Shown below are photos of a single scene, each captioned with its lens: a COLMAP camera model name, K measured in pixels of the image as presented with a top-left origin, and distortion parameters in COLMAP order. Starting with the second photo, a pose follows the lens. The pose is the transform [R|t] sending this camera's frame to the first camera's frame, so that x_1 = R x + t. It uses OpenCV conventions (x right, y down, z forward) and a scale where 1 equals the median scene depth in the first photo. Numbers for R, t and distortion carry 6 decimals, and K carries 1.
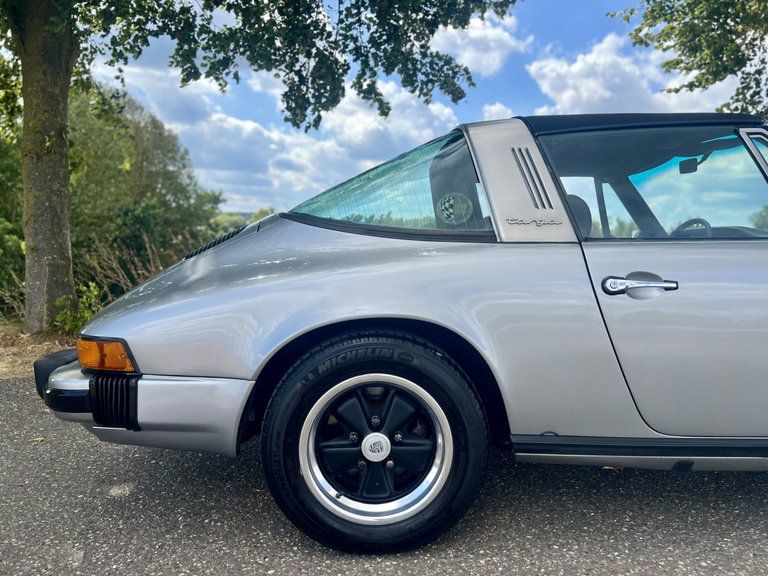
lens RADIAL K [[580.3, 0, 383.7], [0, 580.3, 289.5], [0, 0, 1]] dist [0.036419, -0.049462]
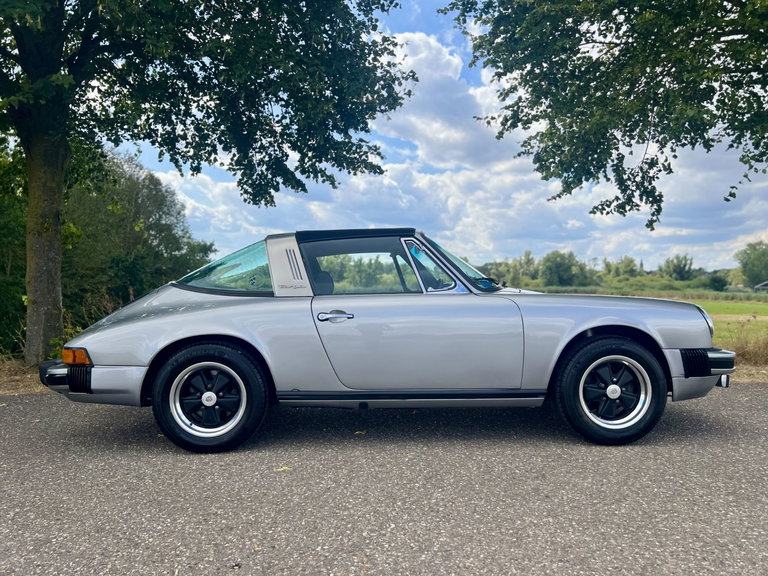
lens RADIAL K [[580.3, 0, 386.1], [0, 580.3, 292.0], [0, 0, 1]] dist [0.036419, -0.049462]
pose [[0.999746, -0.018709, 0.012564, 0.534580], [0.019559, 0.997261, -0.071326, 0.050891], [-0.011195, 0.071554, 0.997374, -0.969752]]
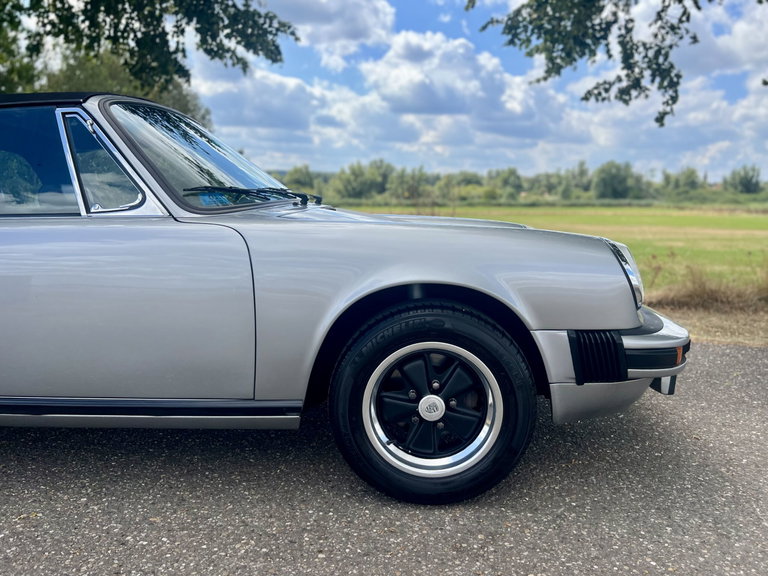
lens RADIAL K [[580.3, 0, 388.9], [0, 580.3, 285.9], [0, 0, 1]] dist [0.036419, -0.049462]
pose [[0.997715, -0.002694, -0.067513, 1.293612], [0.007258, 0.997696, 0.067451, -0.022985], [0.067176, -0.067787, 0.995436, -0.034501]]
